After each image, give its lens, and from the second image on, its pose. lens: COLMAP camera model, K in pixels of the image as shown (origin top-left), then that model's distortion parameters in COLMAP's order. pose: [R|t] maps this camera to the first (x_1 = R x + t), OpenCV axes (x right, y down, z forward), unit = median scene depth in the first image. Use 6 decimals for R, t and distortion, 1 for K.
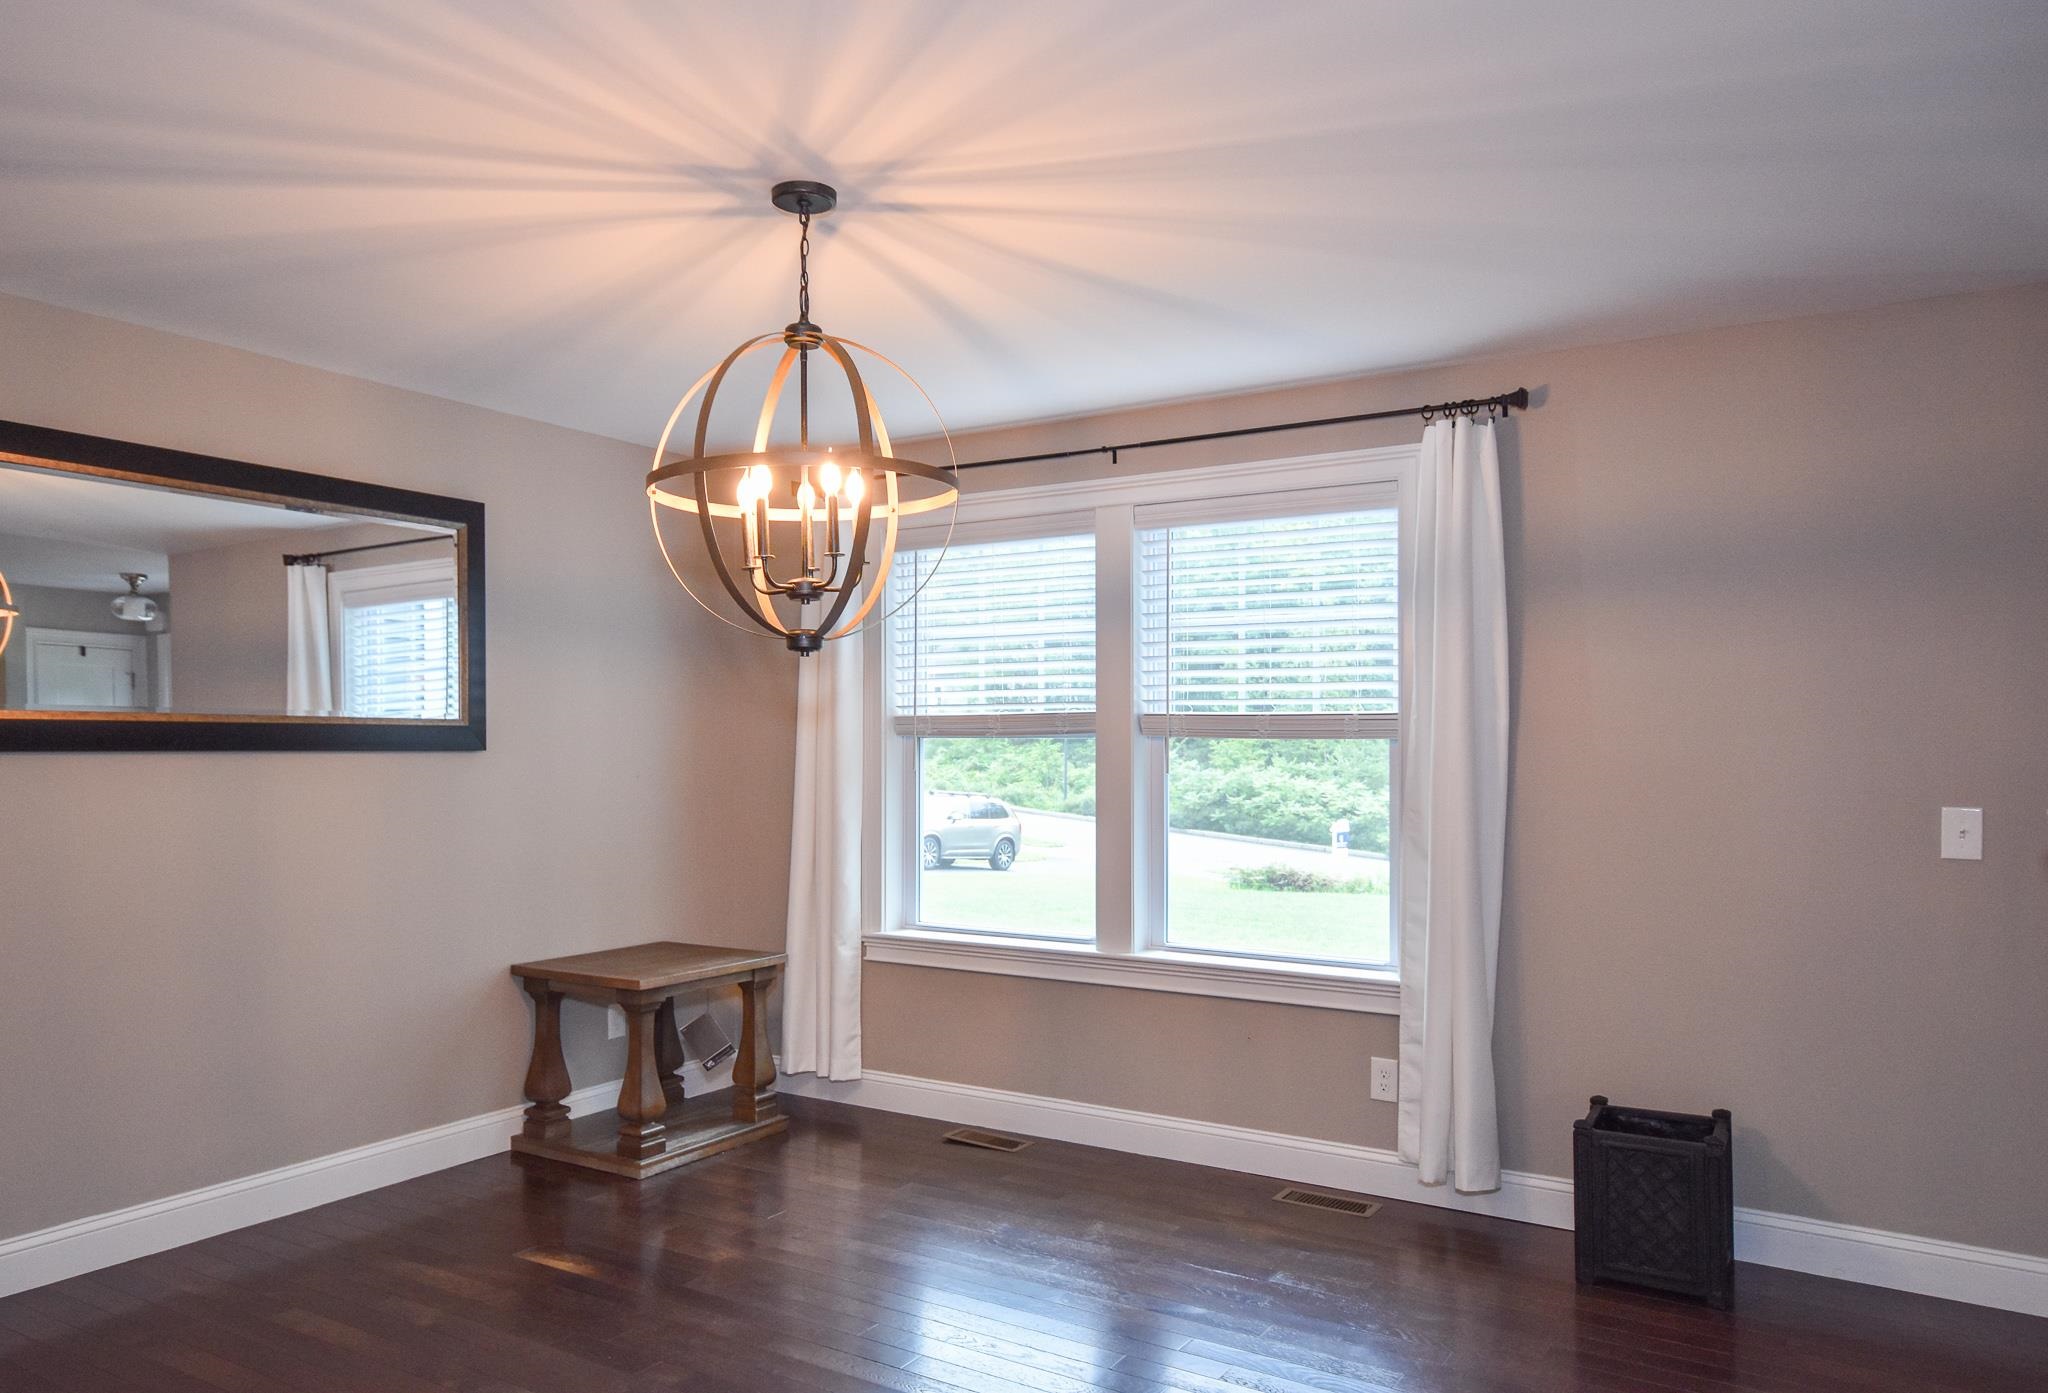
lens RADIAL K [[1435.2, 0, 983.5], [0, 1435.2, 738.7], [0, 0, 1]] dist [0.000972, 0.005876]
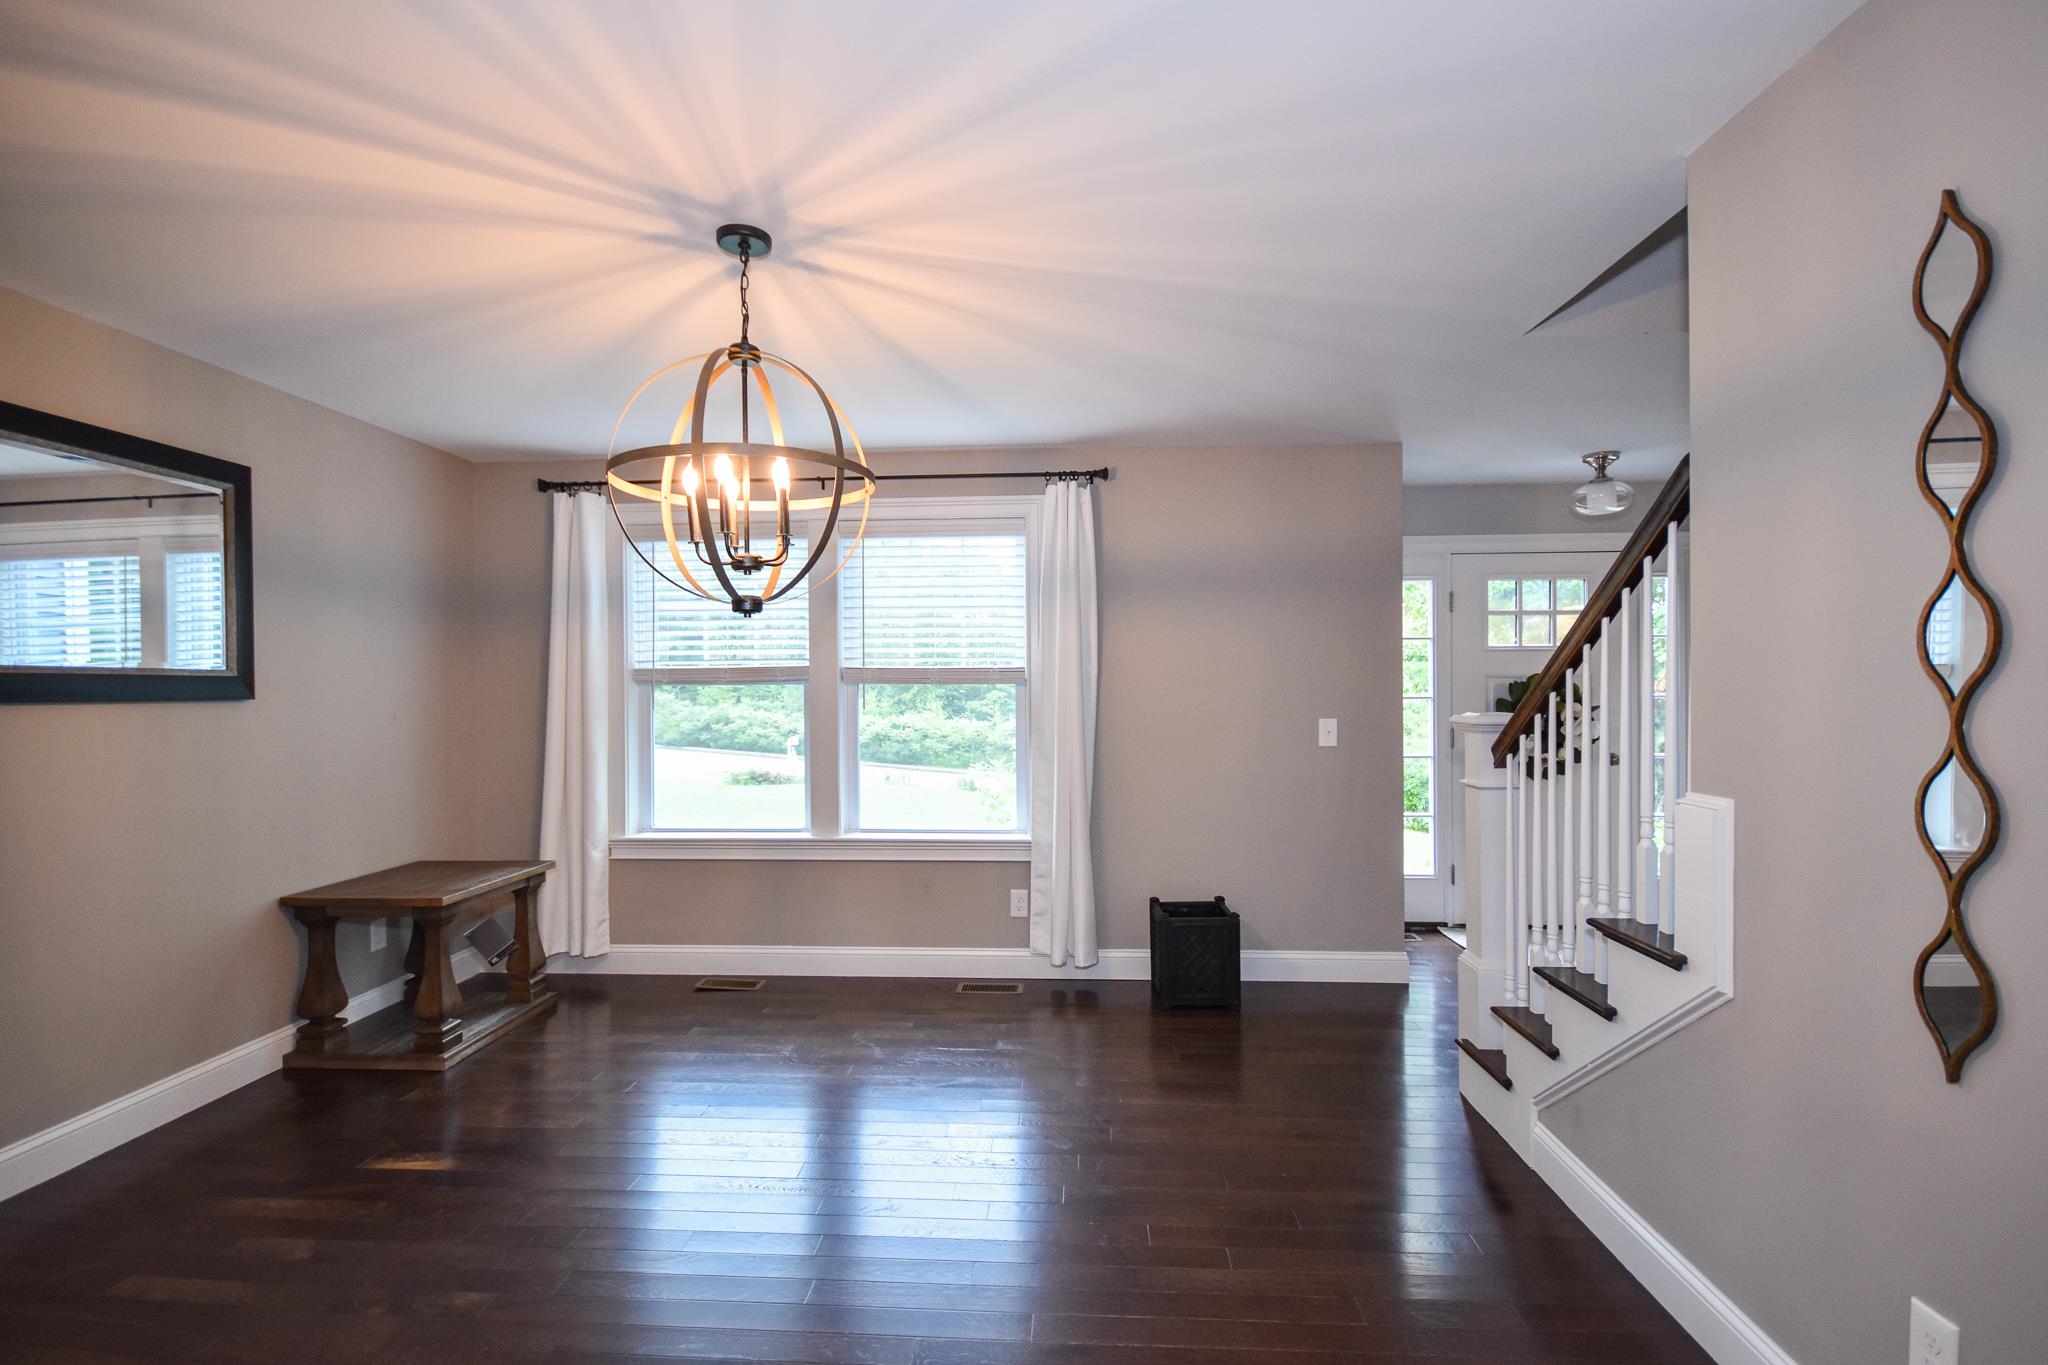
lens RADIAL K [[908.4, 0, 1027.1], [0, 908.4, 686.4], [0, 0, 1]] dist [0.004389, -0.007905]
pose [[0.868750, -0.007089, 0.495200, -0.178509], [0.006464, 0.999975, 0.002976, 0.000023], [-0.495208, 0.000615, 0.868774, 0.126002]]
